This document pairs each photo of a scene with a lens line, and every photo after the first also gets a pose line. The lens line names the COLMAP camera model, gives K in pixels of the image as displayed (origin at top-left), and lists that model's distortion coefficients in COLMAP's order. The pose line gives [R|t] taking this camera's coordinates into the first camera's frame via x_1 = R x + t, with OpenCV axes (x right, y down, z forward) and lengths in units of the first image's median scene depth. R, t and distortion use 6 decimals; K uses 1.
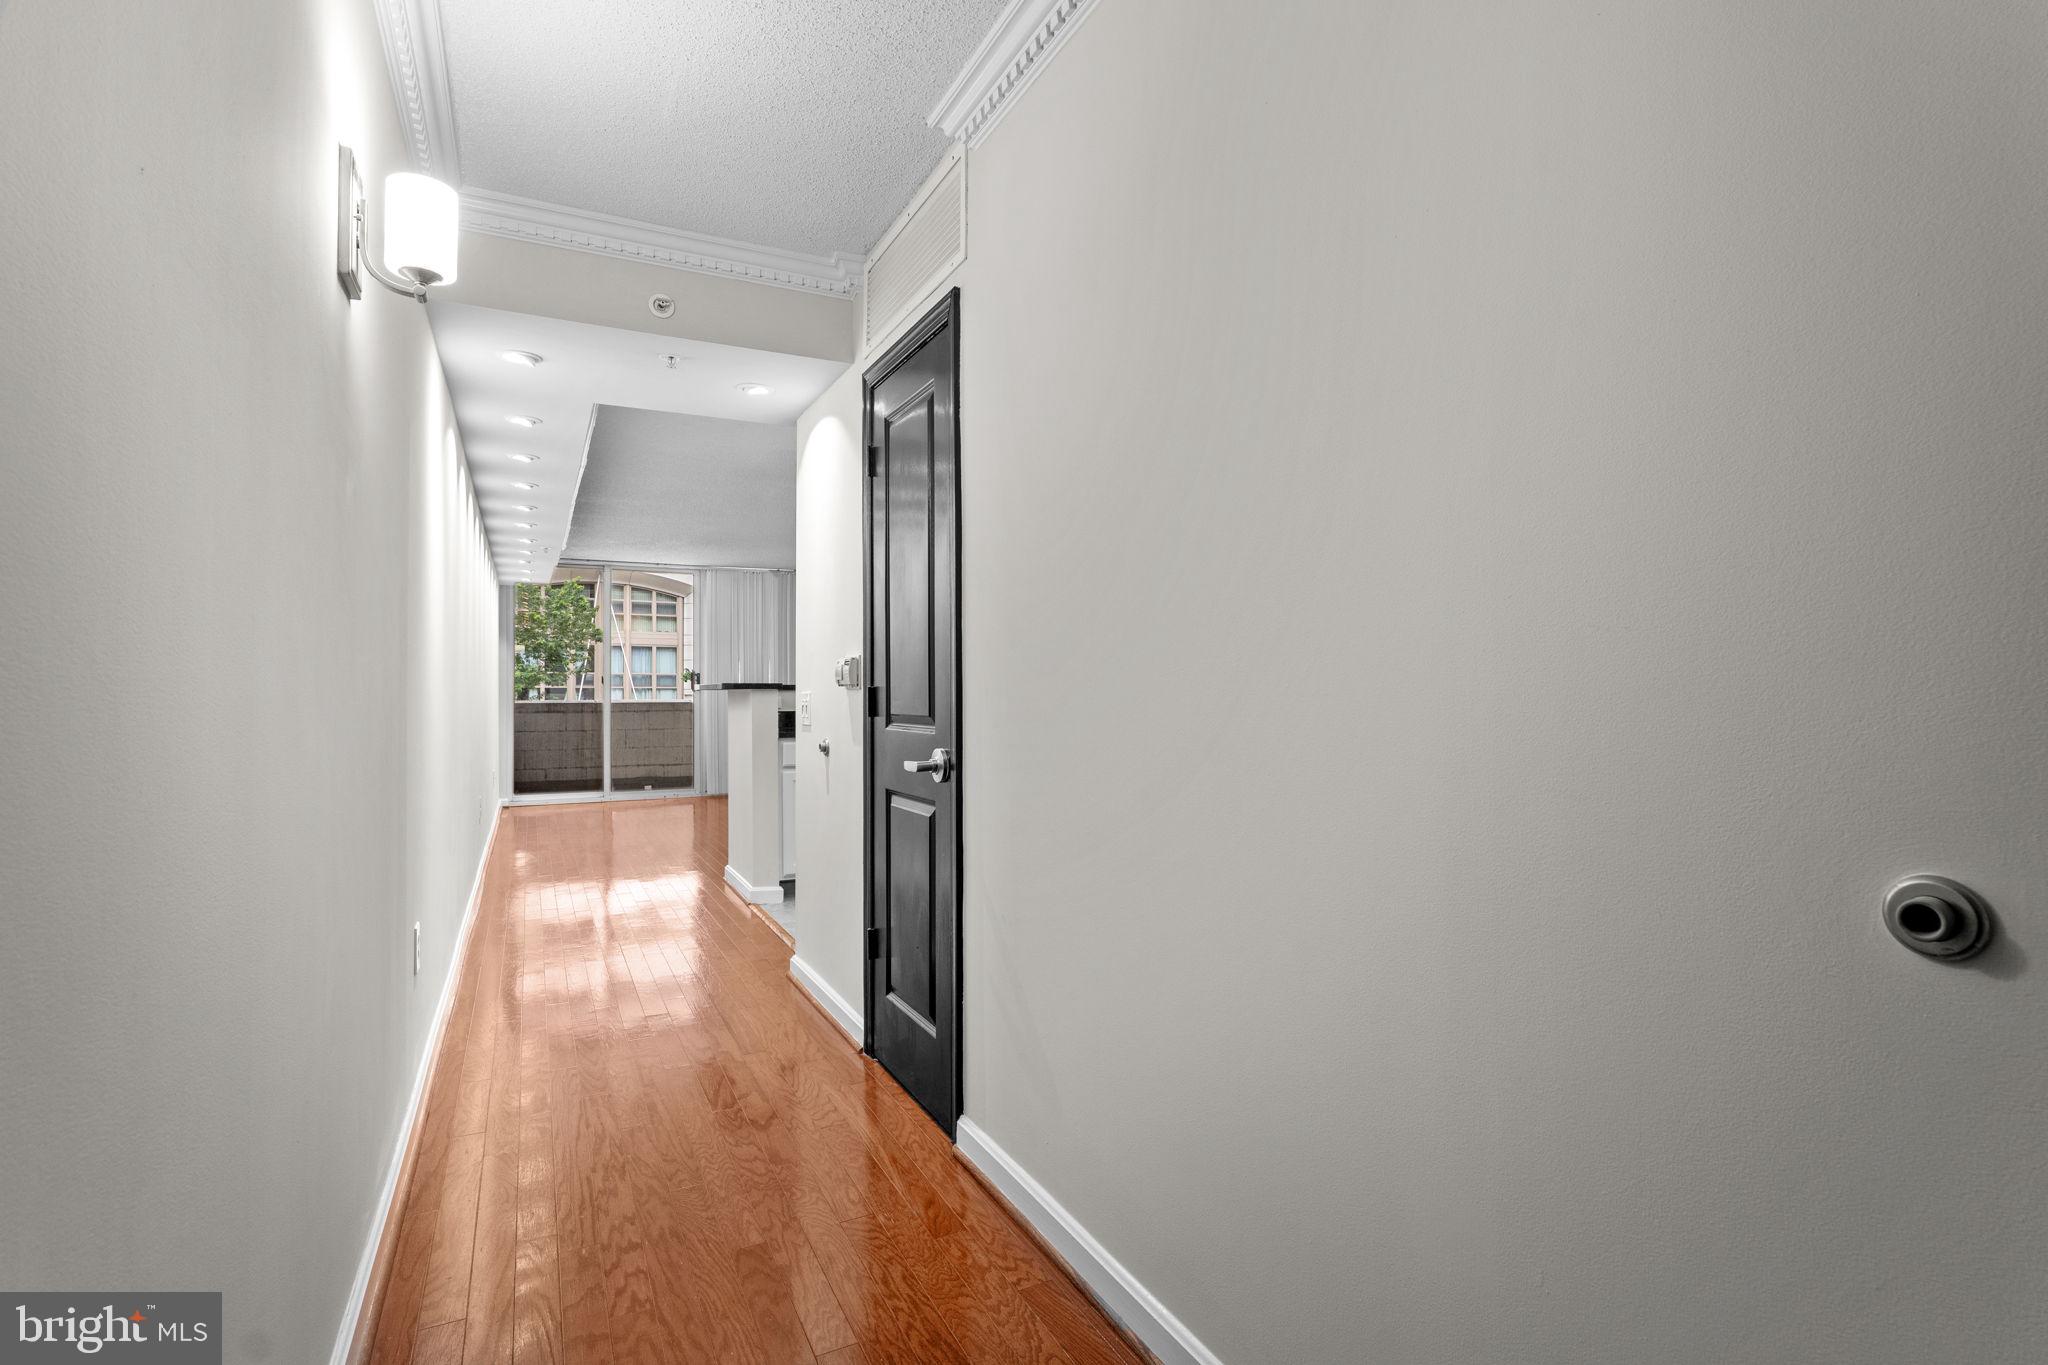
lens RADIAL K [[983.5, 0, 1025.5], [0, 983.5, 680.2], [0, 0, 1]] dist [-0.018322, 0.034382]
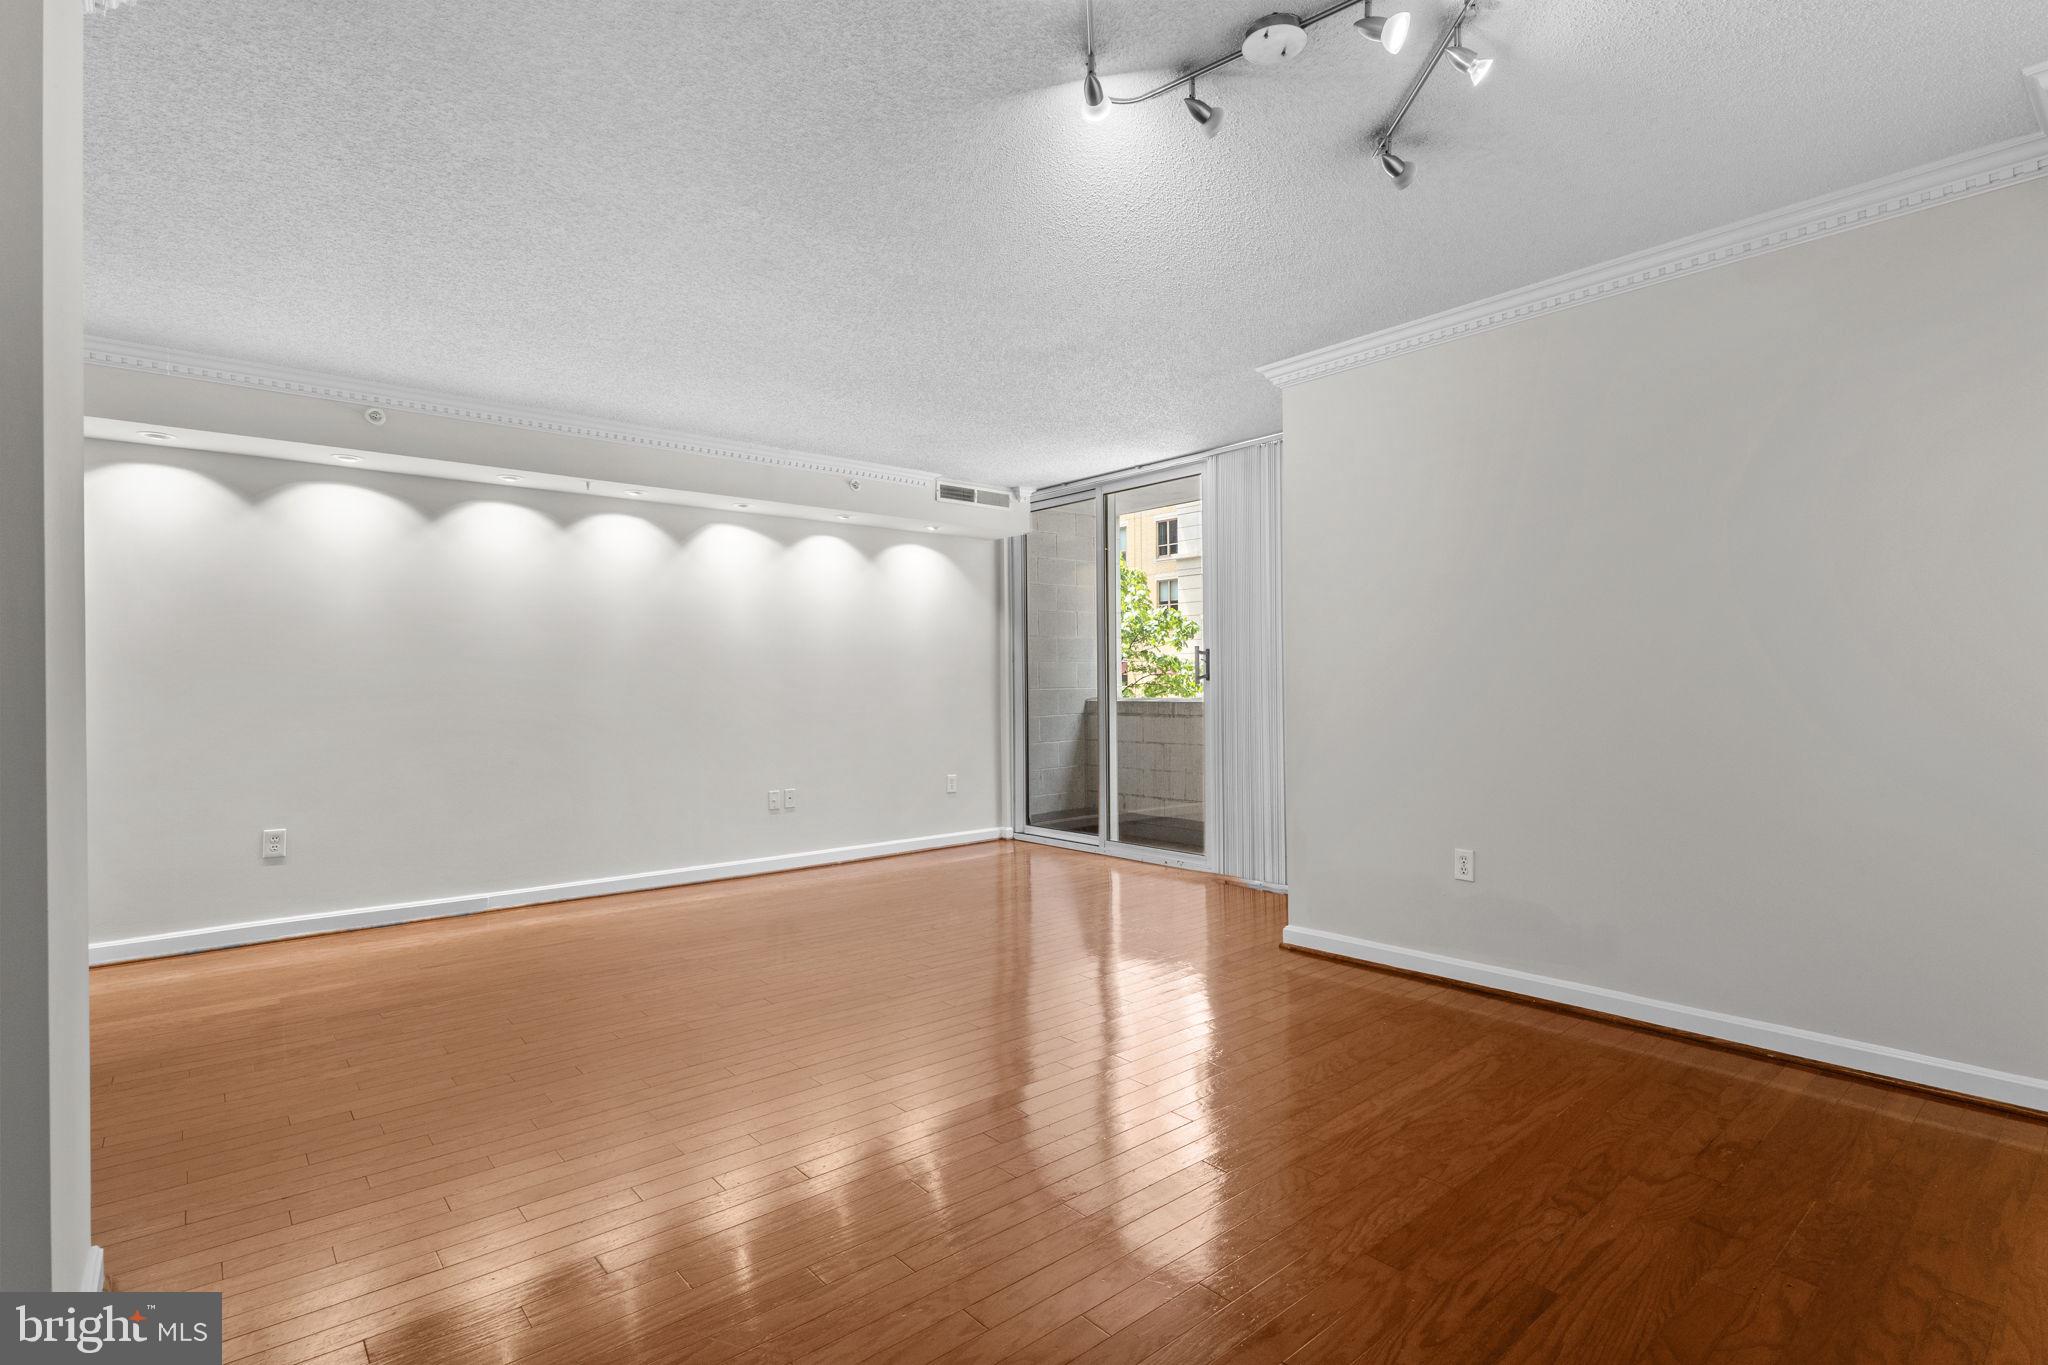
lens RADIAL K [[983.5, 0, 1025.5], [0, 983.5, 680.2], [0, 0, 1]] dist [-0.018322, 0.034382]
pose [[0.230911, -0.002947, -0.972970, 0.192434], [0.012499, 0.999922, -0.000062, 0.008600], [0.972895, -0.012147, 0.230930, 0.776722]]
